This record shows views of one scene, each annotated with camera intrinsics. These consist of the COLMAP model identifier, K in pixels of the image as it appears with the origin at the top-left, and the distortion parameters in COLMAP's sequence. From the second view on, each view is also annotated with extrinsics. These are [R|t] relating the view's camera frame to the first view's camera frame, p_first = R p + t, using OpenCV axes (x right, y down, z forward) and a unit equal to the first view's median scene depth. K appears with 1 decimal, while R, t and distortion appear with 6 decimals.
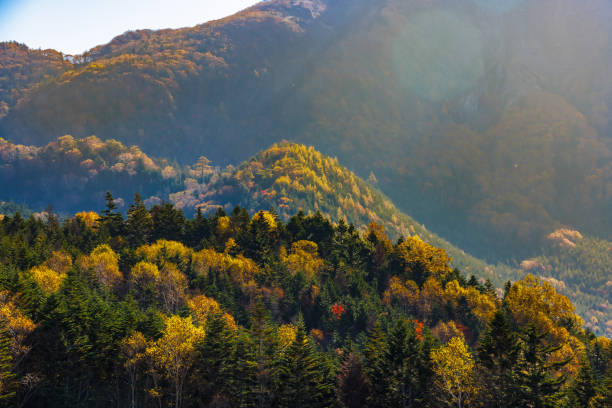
lens RADIAL K [[4110.7, 0, 306.0], [0, 4110.7, 204.0], [0, 0, 1]] dist [6.753497, 5.116874]
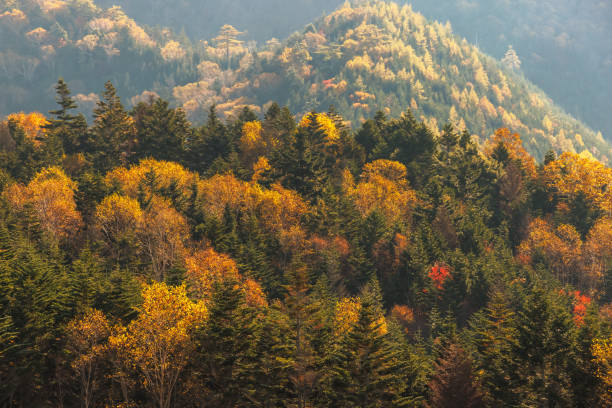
lens RADIAL K [[4110.7, 0, 306.0], [0, 4110.7, 204.0], [0, 0, 1]] dist [6.753497, 5.116874]
pose [[0.992525, -0.007587, -0.121805, 0.062009], [0.007105, 0.999965, -0.004392, 0.017955], [0.121834, 0.003494, 0.992544, 0.398921]]
